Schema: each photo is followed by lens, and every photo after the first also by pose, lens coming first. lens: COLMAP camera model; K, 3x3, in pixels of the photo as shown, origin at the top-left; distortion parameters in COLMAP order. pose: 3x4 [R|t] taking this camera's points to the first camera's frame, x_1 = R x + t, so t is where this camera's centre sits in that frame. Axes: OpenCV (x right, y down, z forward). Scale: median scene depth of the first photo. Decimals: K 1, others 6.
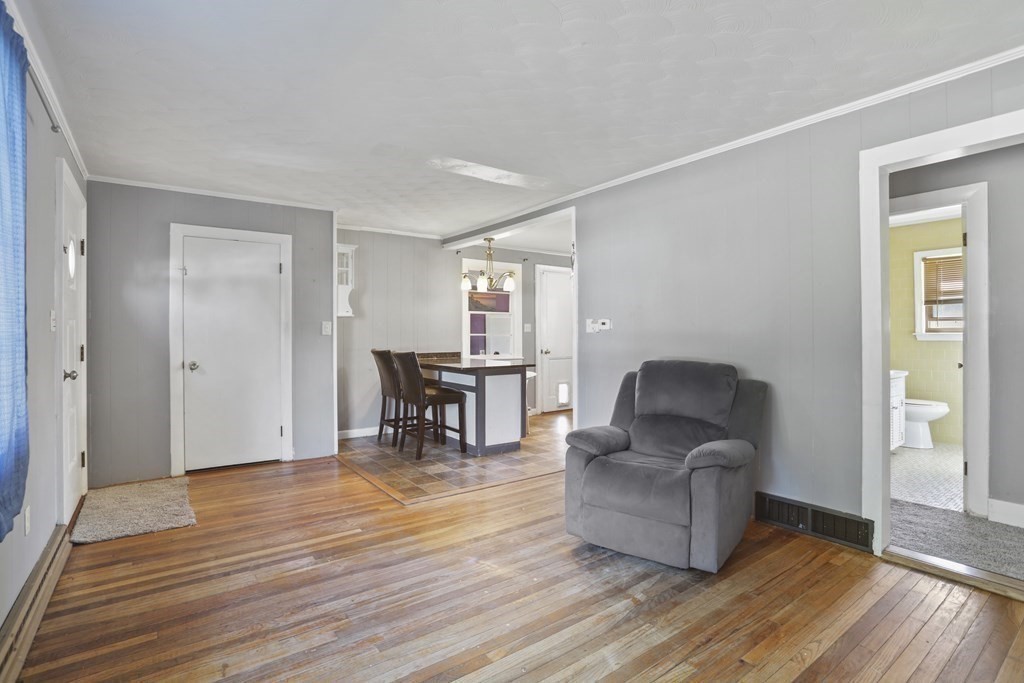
lens RADIAL K [[487.8, 0, 511.6], [0, 487.8, 328.3], [0, 0, 1]] dist [-0.000500, 0.000079]
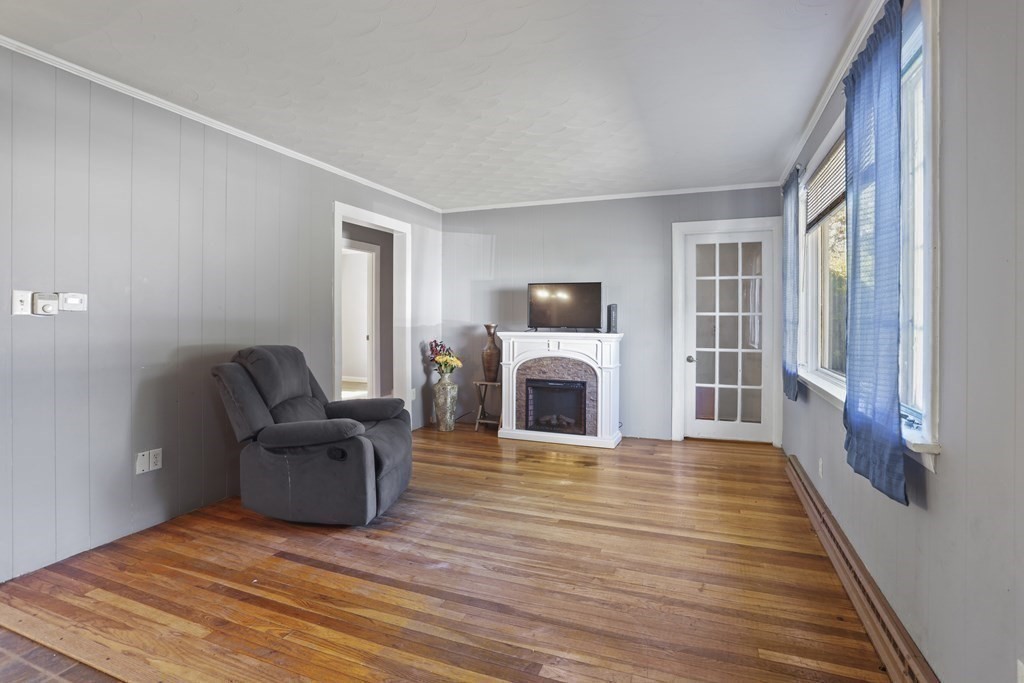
lens RADIAL K [[487.8, 0, 511.6], [0, 487.8, 328.3], [0, 0, 1]] dist [-0.000500, 0.000079]
pose [[-0.524720, -0.003067, 0.851269, -1.113074], [-0.021254, 0.999729, -0.009499, 0.052093], [-0.851009, -0.023077, -0.524643, 1.665711]]
